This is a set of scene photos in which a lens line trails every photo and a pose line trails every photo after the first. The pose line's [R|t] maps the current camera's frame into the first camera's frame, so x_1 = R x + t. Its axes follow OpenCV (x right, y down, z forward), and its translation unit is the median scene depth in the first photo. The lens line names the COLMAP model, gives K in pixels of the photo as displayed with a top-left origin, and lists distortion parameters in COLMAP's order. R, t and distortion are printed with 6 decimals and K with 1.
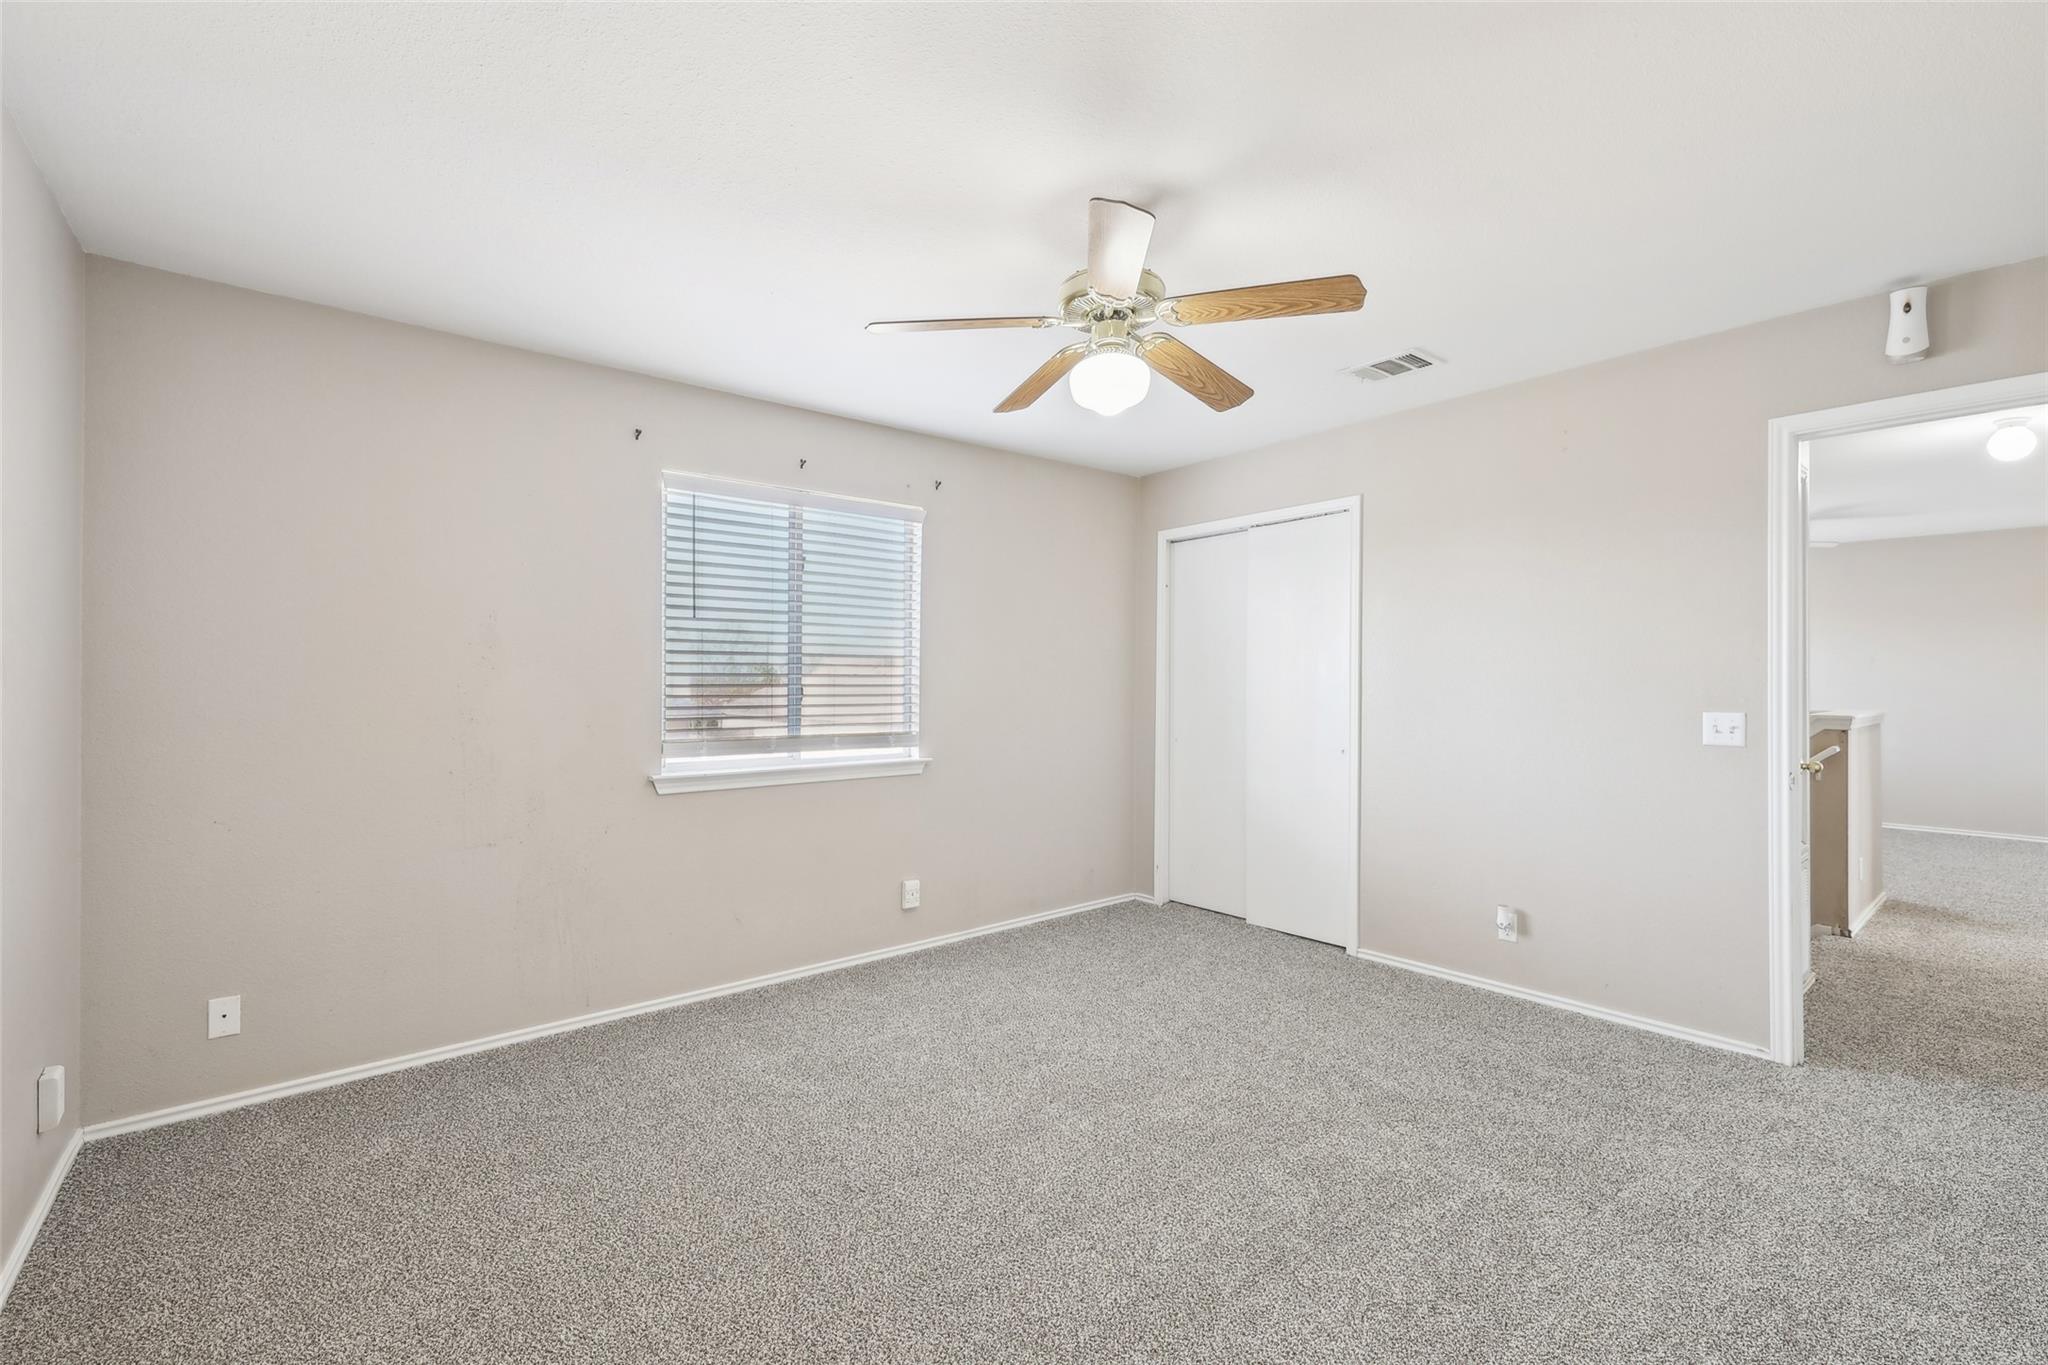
lens RADIAL K [[882.5, 0, 1014.8], [0, 882.5, 689.7], [0, 0, 1]] dist [0.002008, 0.003315]
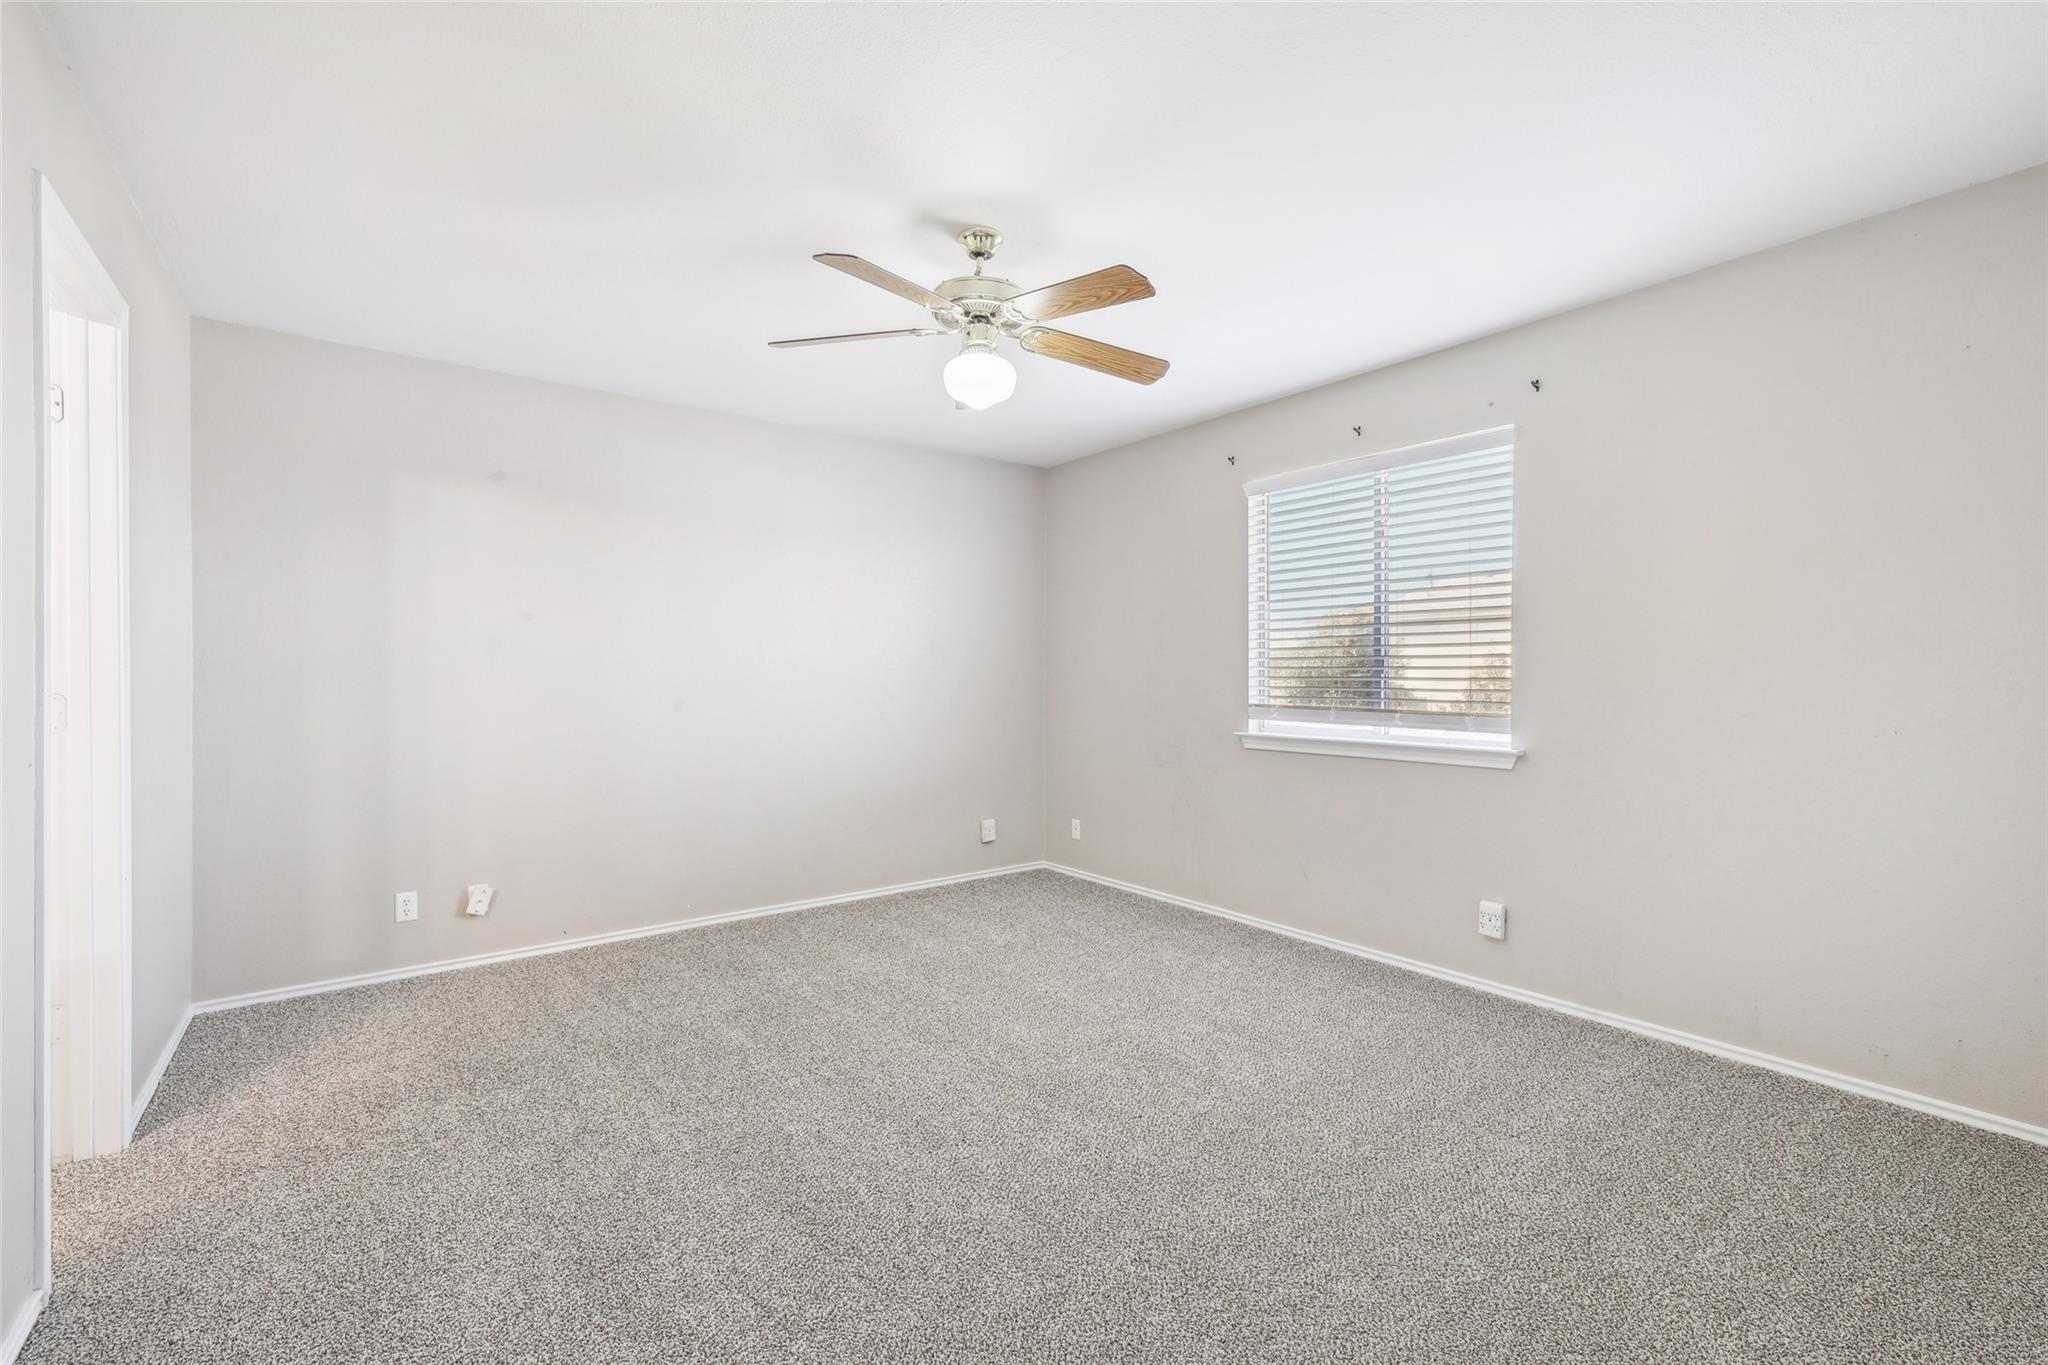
lens RADIAL K [[882.5, 0, 1012.0], [0, 882.5, 675.5], [0, 0, 1]] dist [0.002008, 0.003315]
pose [[-0.051515, 0.007953, -0.998641, 0.731042], [0.000778, 0.999968, 0.007923, 0.006790], [0.998672, -0.000368, -0.051520, 0.643417]]
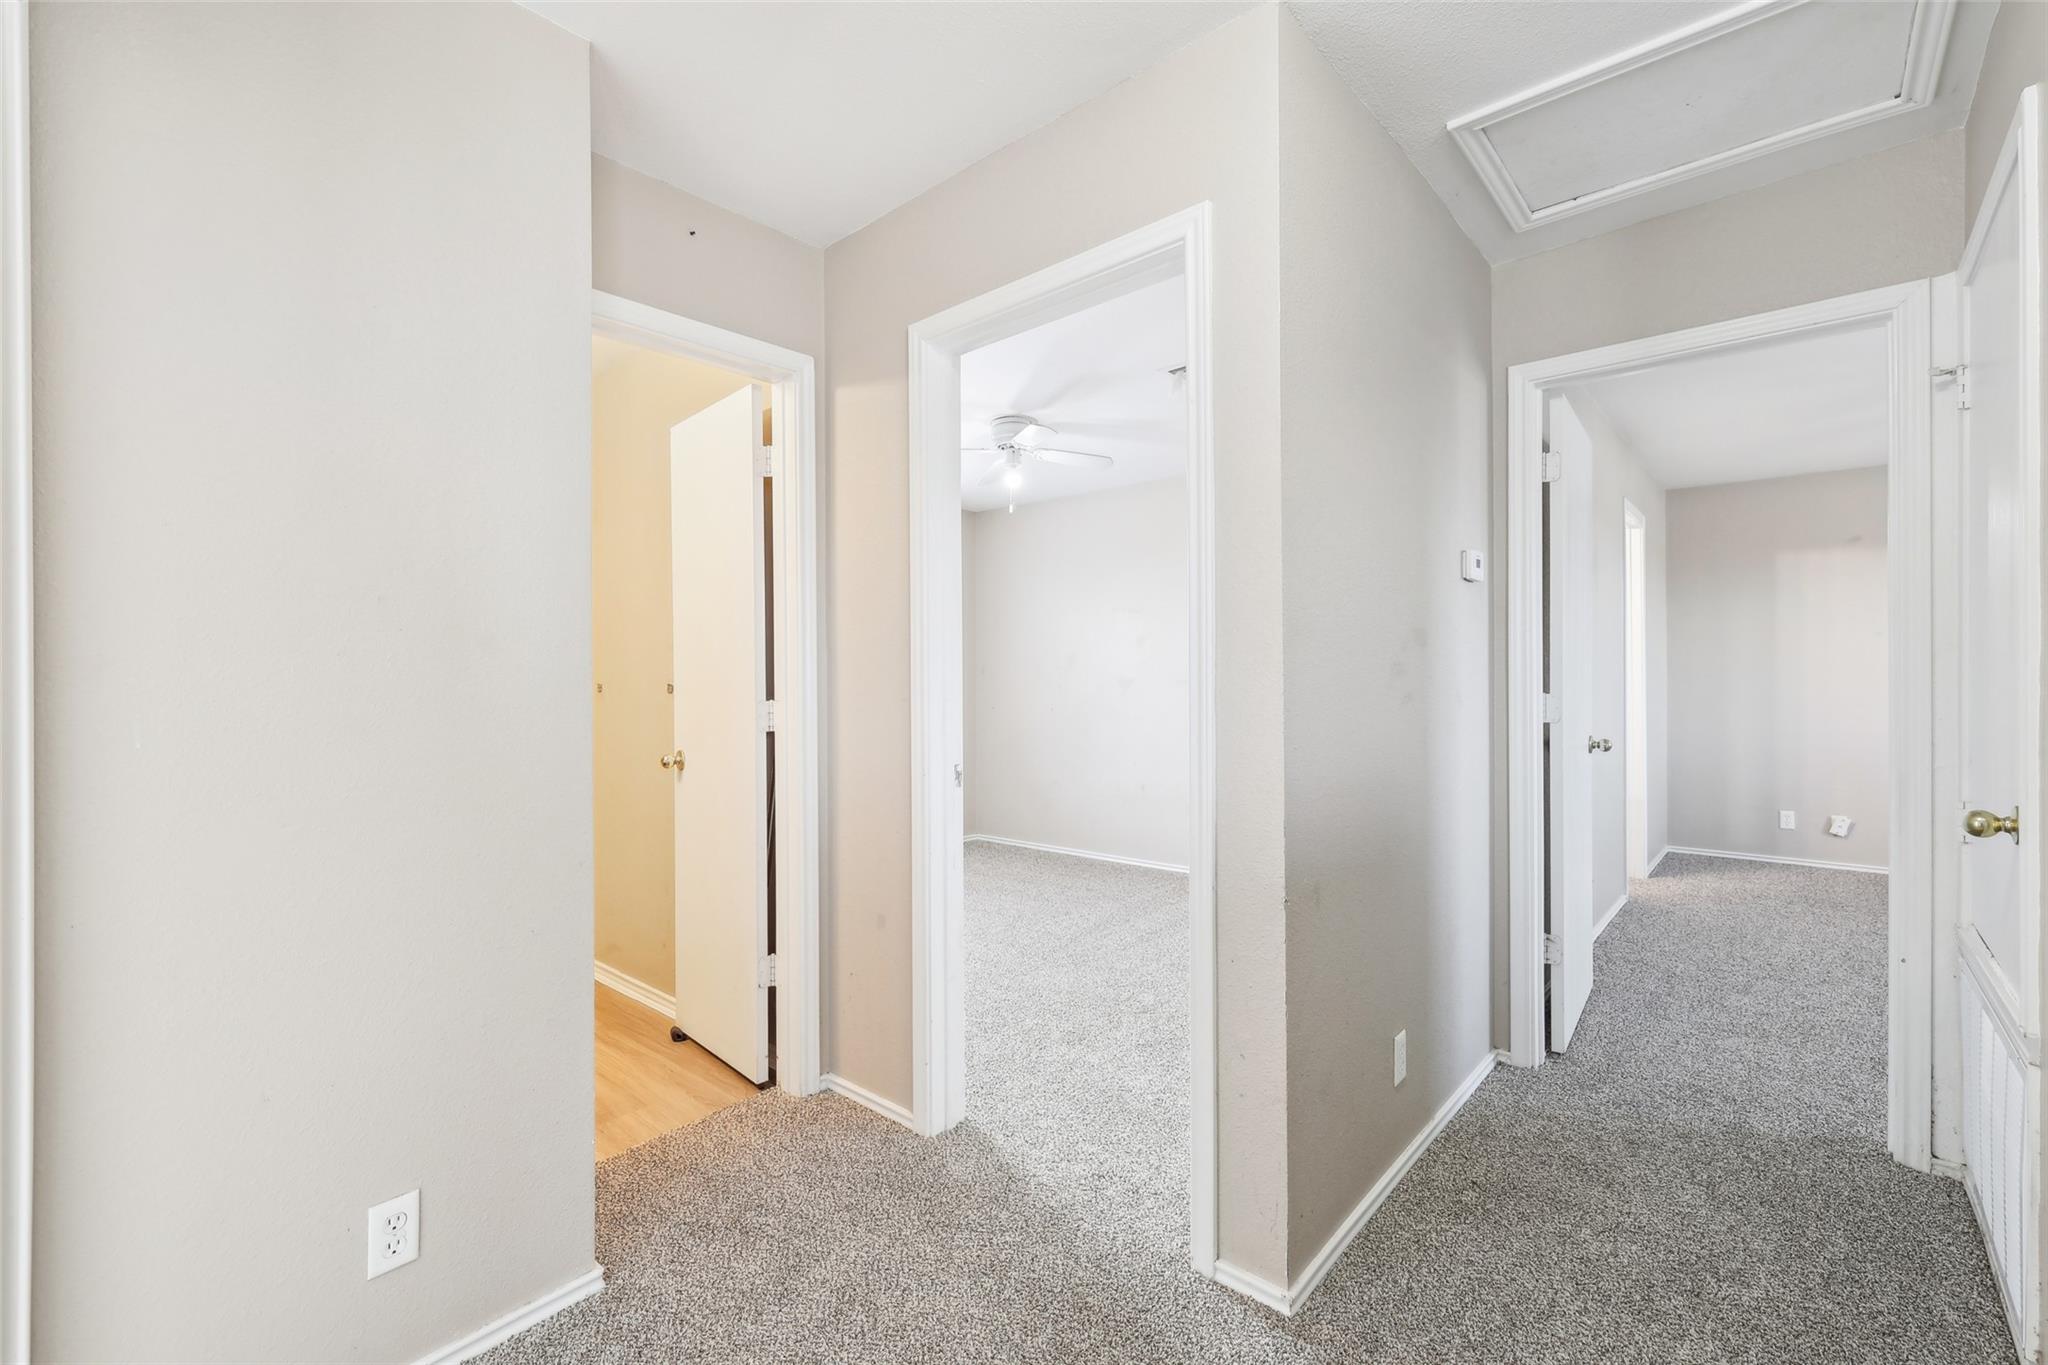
lens RADIAL K [[882.5, 0, 1032.2], [0, 882.5, 680.0], [0, 0, 1]] dist [0.002008, 0.003315]
pose [[-0.985351, 0.008504, -0.170329, 3.926247], [0.008293, 0.999964, 0.001947, 0.008697], [0.170340, 0.000506, -0.985385, 3.615183]]
